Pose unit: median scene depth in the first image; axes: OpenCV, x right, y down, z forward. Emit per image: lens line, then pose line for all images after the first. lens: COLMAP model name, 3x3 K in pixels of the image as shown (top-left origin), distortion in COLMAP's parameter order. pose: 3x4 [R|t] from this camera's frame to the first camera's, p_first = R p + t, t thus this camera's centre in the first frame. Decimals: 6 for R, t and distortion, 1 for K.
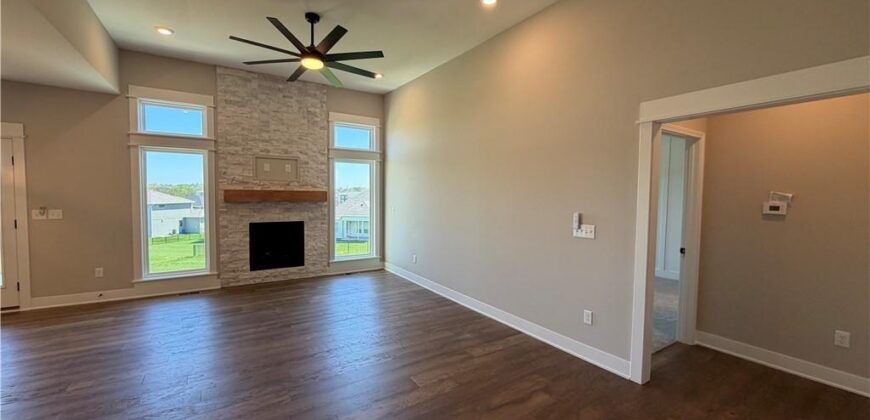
lens RADIAL K [[352.7, 0, 433.5], [0, 352.7, 212.4], [0, 0, 1]] dist [0.002380, 0.000210]
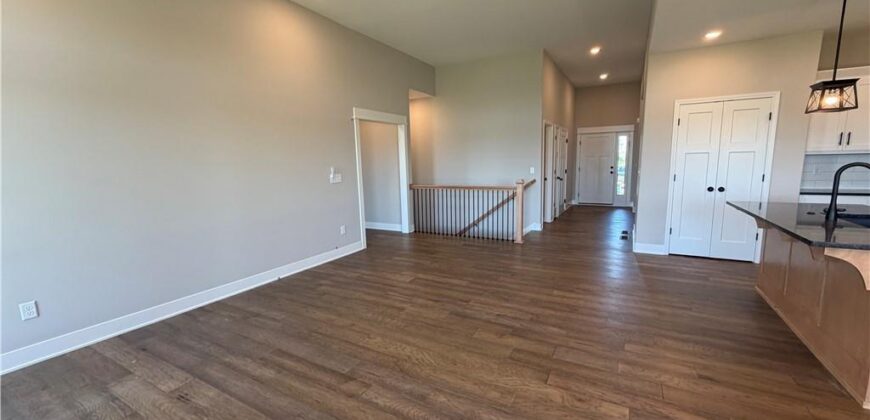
lens RADIAL K [[352.7, 0, 434.2], [0, 352.7, 207.5], [0, 0, 1]] dist [0.002380, 0.000210]
pose [[-0.472937, -0.129778, 0.871486, -0.725735], [0.062982, 0.981584, 0.180352, -0.047852], [-0.878842, 0.140183, -0.456053, 0.823881]]
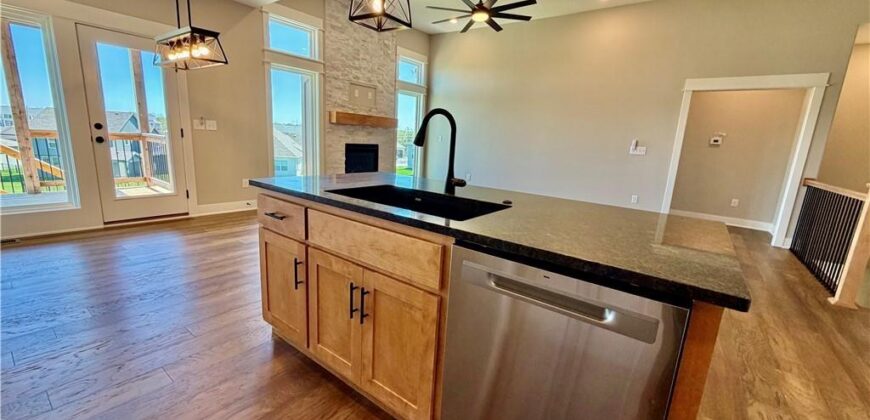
lens RADIAL K [[352.7, 0, 435.6], [0, 352.7, 213.1], [0, 0, 1]] dist [0.002380, 0.000210]
pose [[0.935869, -0.032578, 0.350839, -0.688027], [-0.027037, 0.986141, 0.163691, 0.059778], [-0.351310, -0.162679, 0.922018, -0.187040]]
